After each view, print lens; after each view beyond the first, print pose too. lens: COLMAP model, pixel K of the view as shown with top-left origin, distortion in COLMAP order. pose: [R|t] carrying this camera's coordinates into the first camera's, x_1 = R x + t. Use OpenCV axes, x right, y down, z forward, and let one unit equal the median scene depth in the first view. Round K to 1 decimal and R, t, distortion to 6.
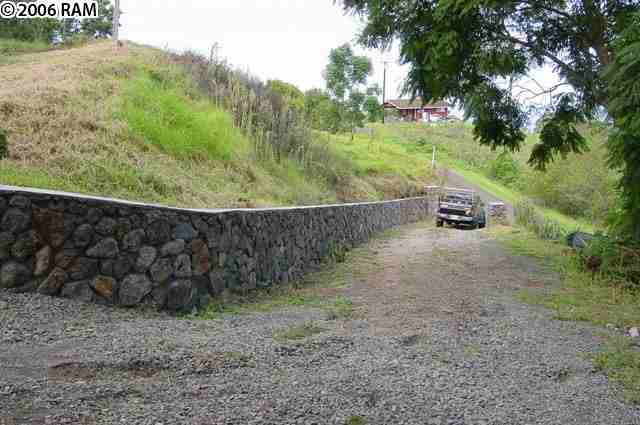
lens RADIAL K [[648.1, 0, 327.1], [0, 648.1, 213.5], [0, 0, 1]] dist [-0.179658, 0.202424]
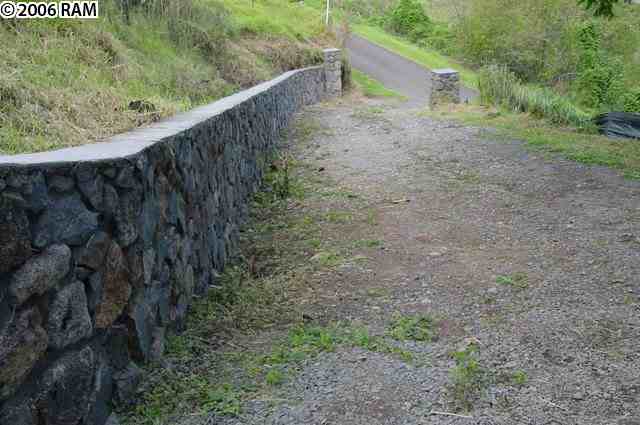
lens RADIAL K [[842.1, 0, 320.0], [0, 842.1, 212.5], [0, 0, 1]] dist [-0.101002, 0.270868]
pose [[0.976320, -0.086495, 0.198285, -0.088304], [0.056134, 0.986486, 0.153928, -0.020689], [-0.208920, -0.139153, 0.967982, 0.260344]]
